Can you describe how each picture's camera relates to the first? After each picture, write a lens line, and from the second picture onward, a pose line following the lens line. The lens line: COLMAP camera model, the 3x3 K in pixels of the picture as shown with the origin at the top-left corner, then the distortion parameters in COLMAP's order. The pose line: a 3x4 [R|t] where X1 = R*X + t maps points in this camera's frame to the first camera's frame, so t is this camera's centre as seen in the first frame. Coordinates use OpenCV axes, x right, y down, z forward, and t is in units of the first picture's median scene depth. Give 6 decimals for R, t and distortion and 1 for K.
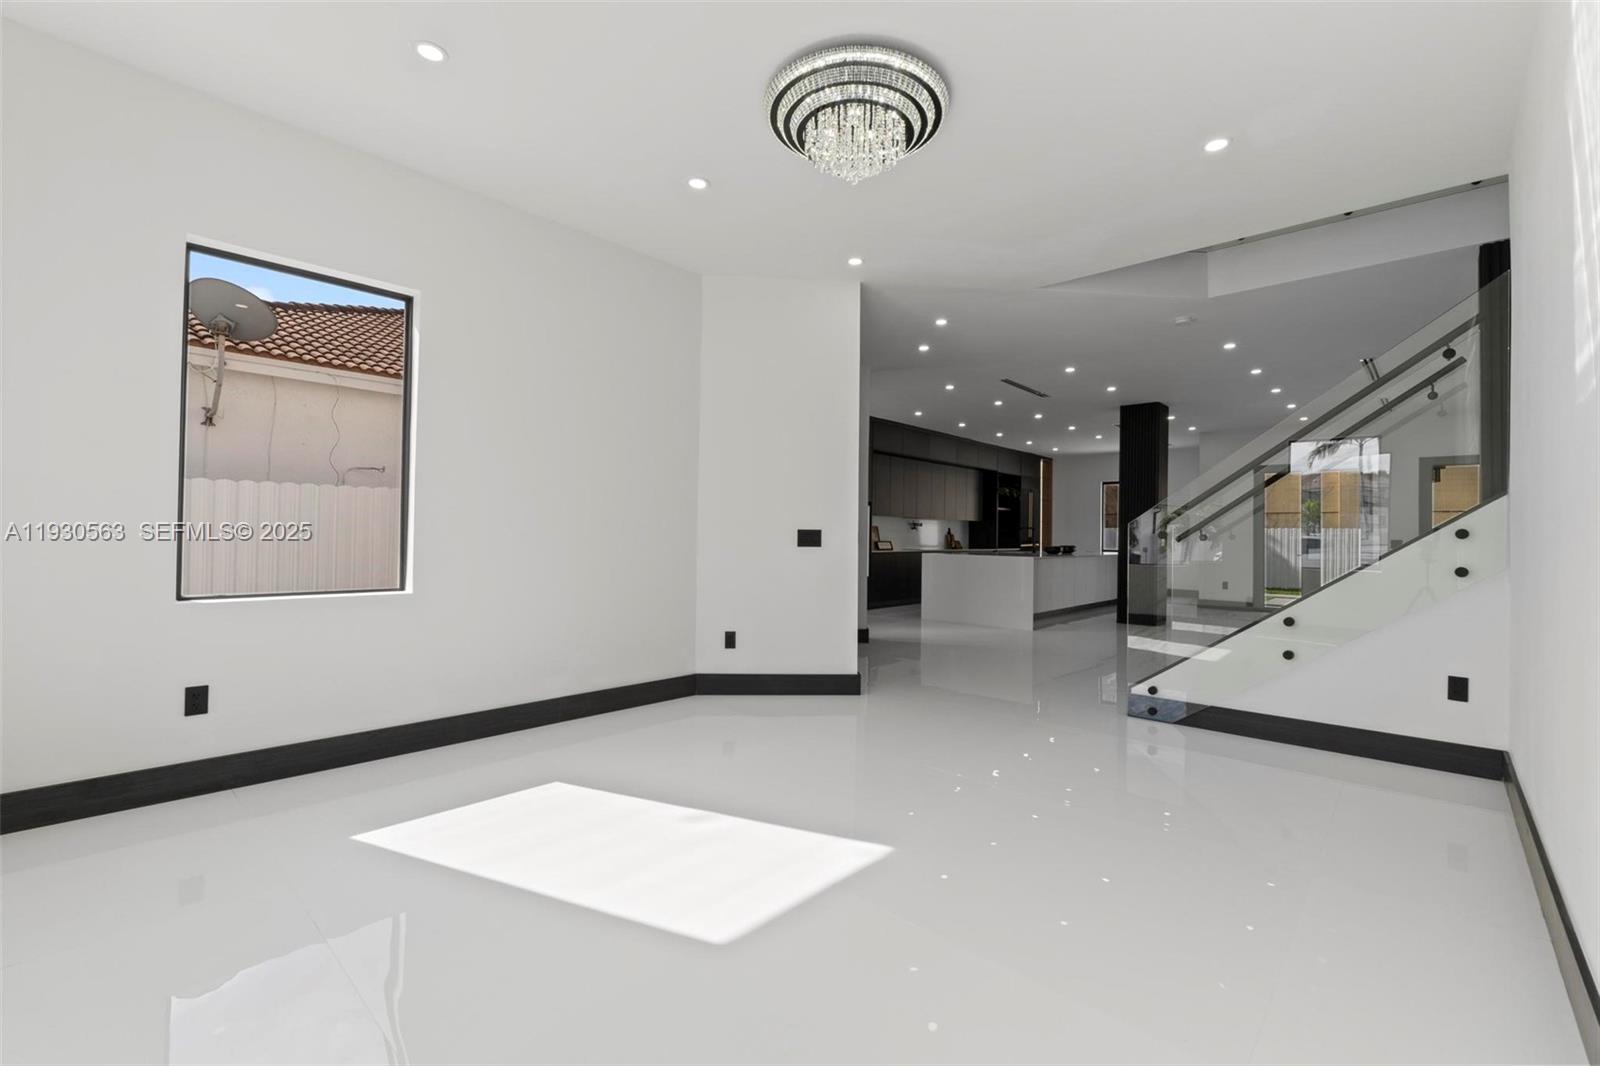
lens RADIAL K [[682.7, 0, 803.6], [0, 682.7, 532.1], [0, 0, 1]] dist [-0.002390, -0.000856]
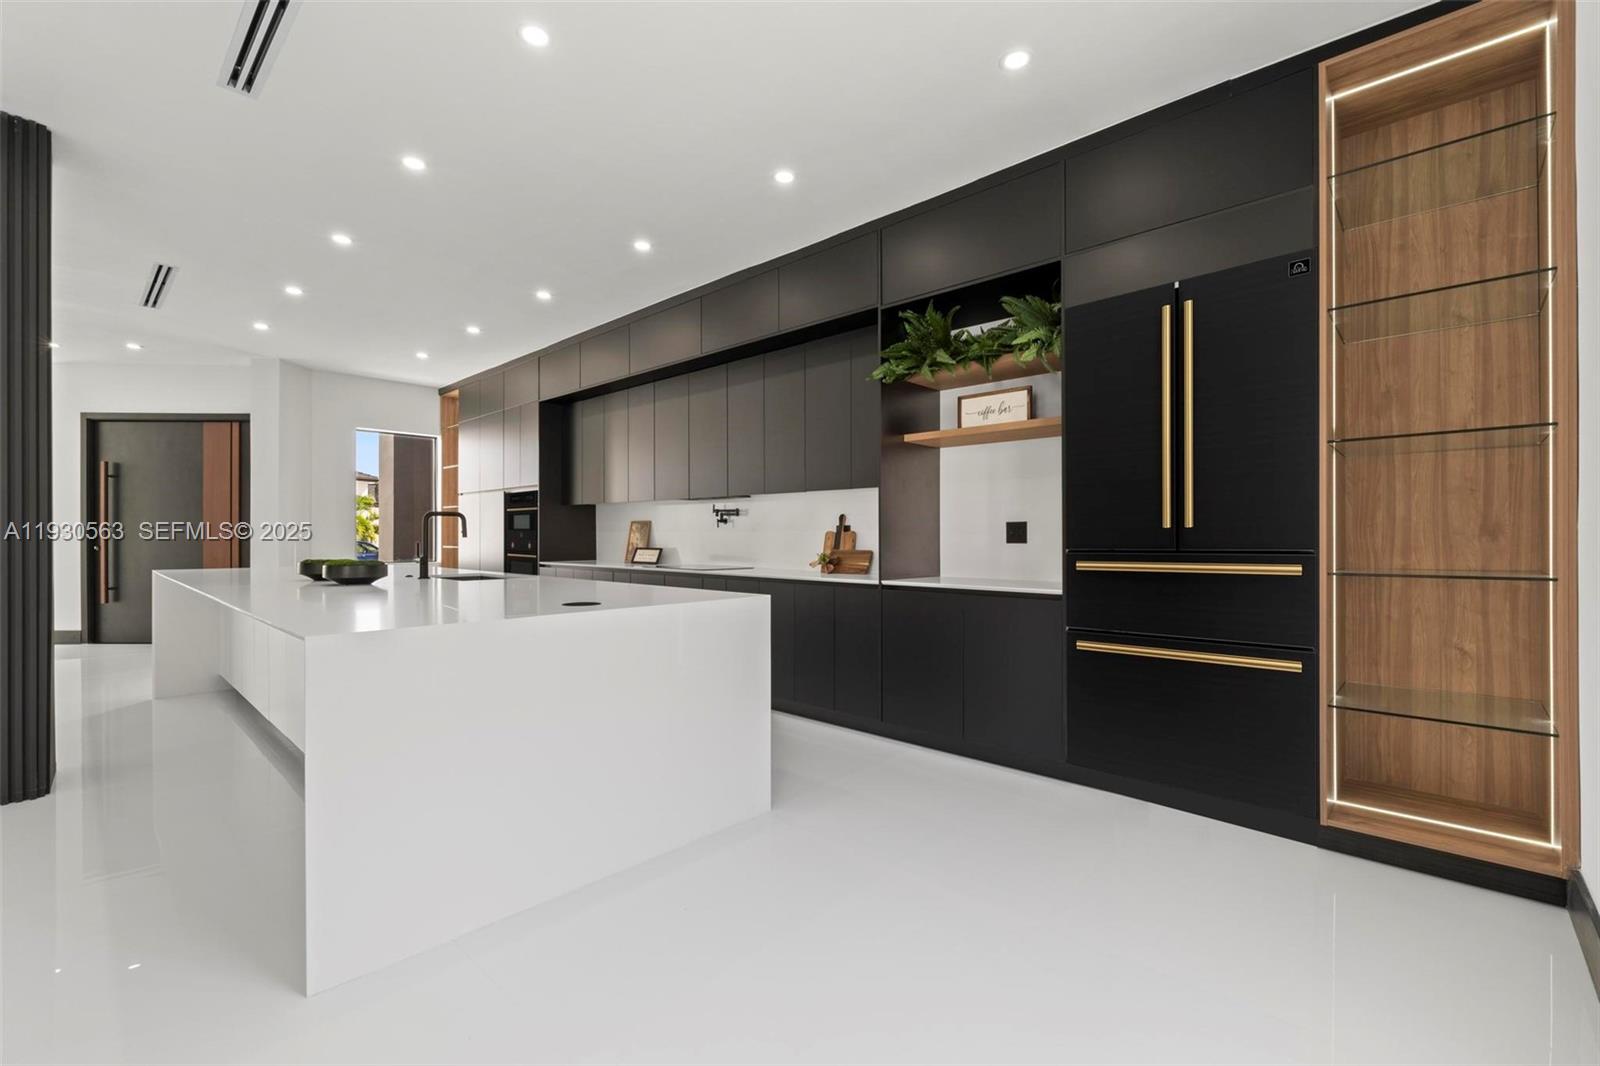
lens RADIAL K [[682.7, 0, 810.4], [0, 682.7, 534.8], [0, 0, 1]] dist [-0.002390, -0.000856]
pose [[-0.001676, -0.017678, -0.999842, 0.577116], [0.005141, 0.999830, -0.017687, 0.011439], [0.999985, -0.005170, -0.001584, 0.984793]]
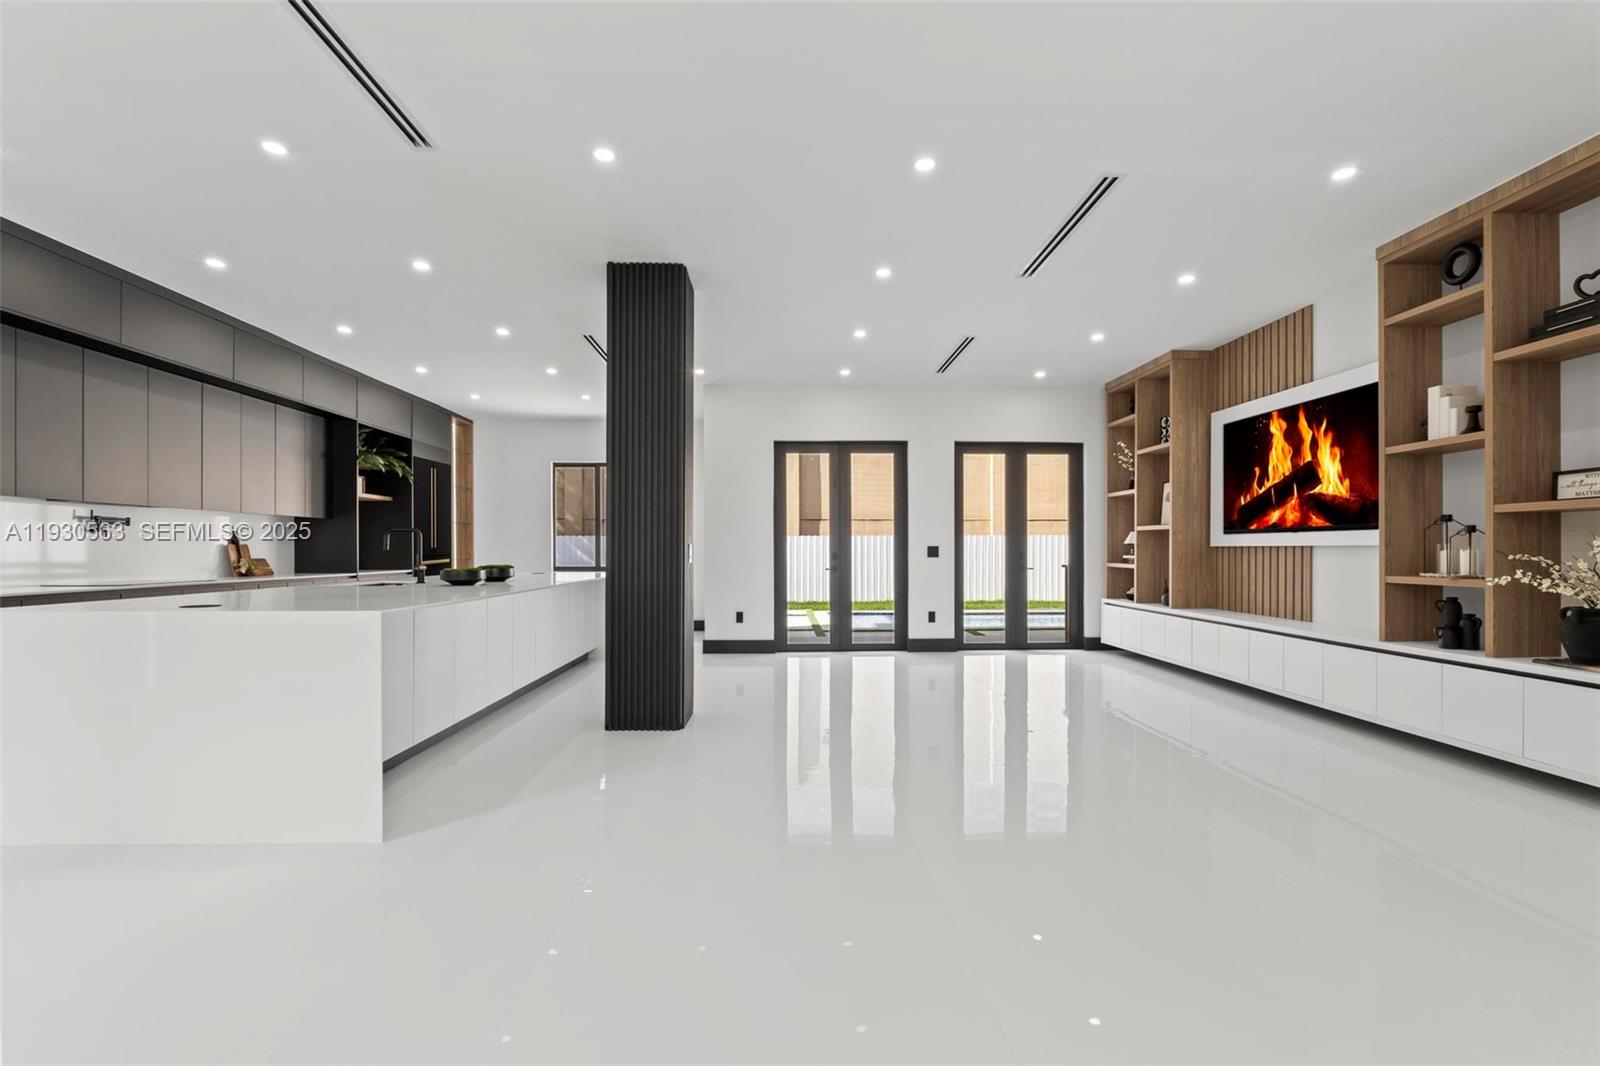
lens RADIAL K [[682.7, 0, 804.0], [0, 682.7, 554.1], [0, 0, 1]] dist [-0.002390, -0.000856]
pose [[0.708697, -0.018070, 0.705282, 0.161519], [0.005866, 0.999788, 0.019722, 0.002977], [-0.705489, -0.009840, 0.708653, 0.405657]]
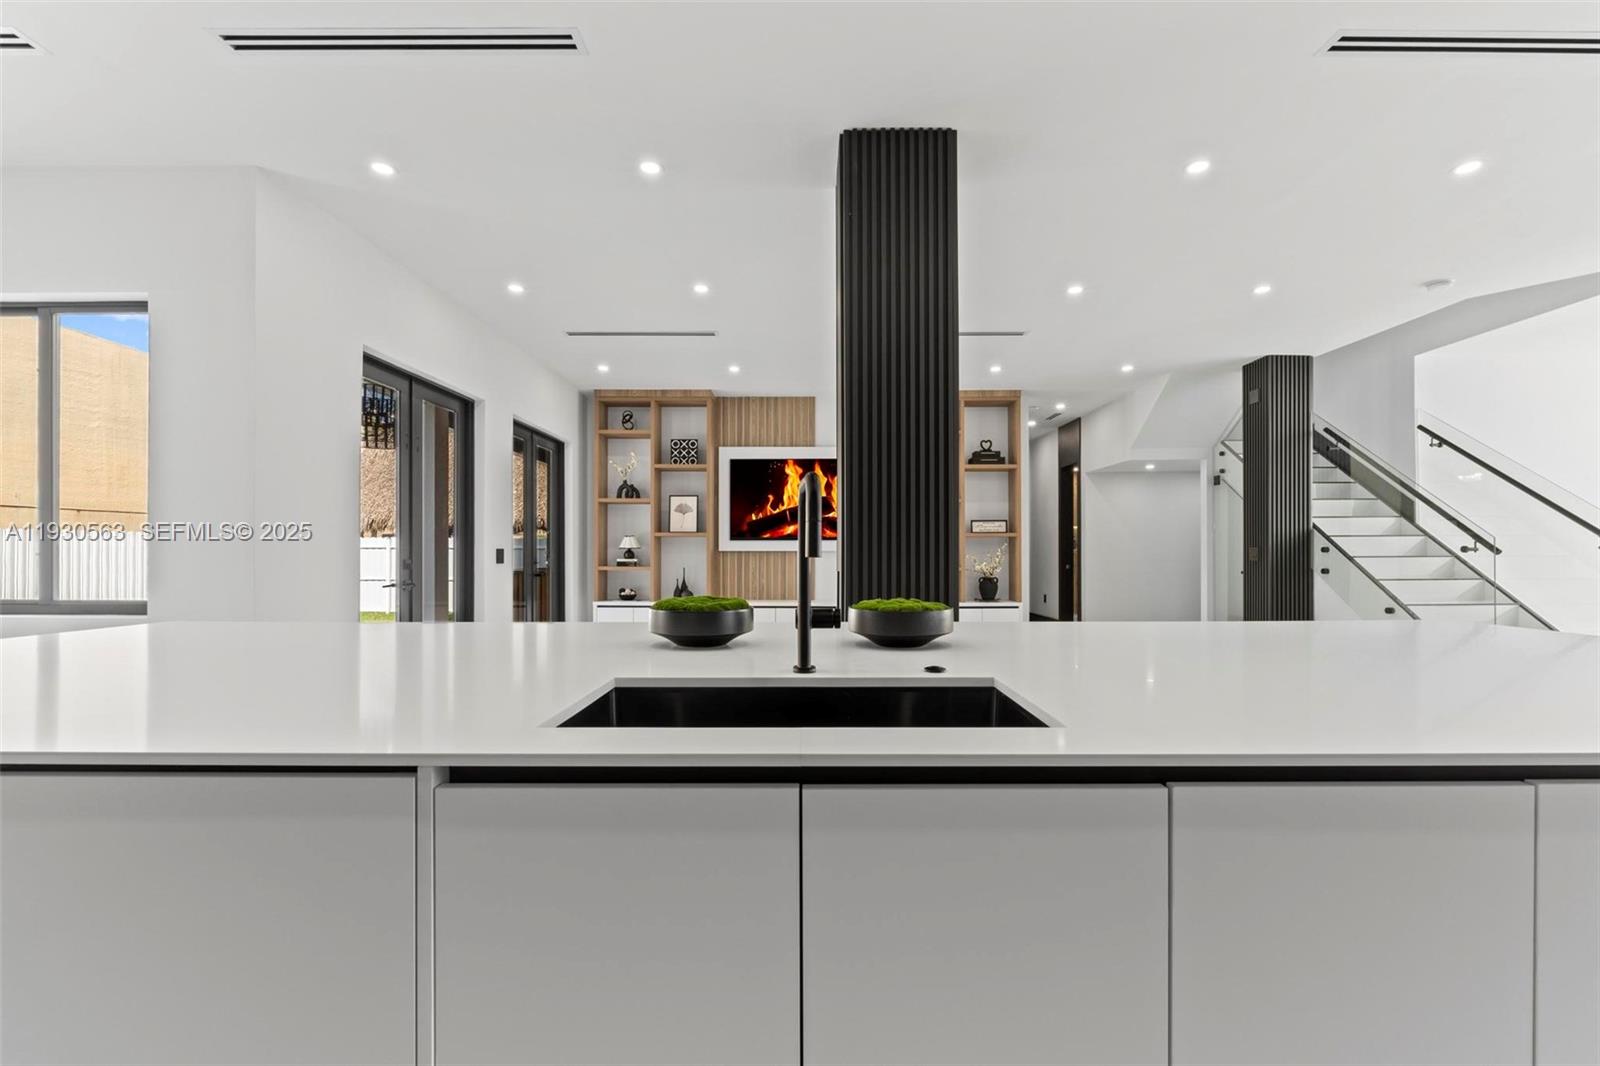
lens RADIAL K [[682.7, 0, 802.2], [0, 682.7, 553.0], [0, 0, 1]] dist [-0.002390, -0.000856]
pose [[-0.663396, -0.015665, 0.748105, 0.192370], [-0.014747, 0.999860, 0.007860, 0.004899], [-0.748123, -0.005818, -0.663534, 0.882711]]
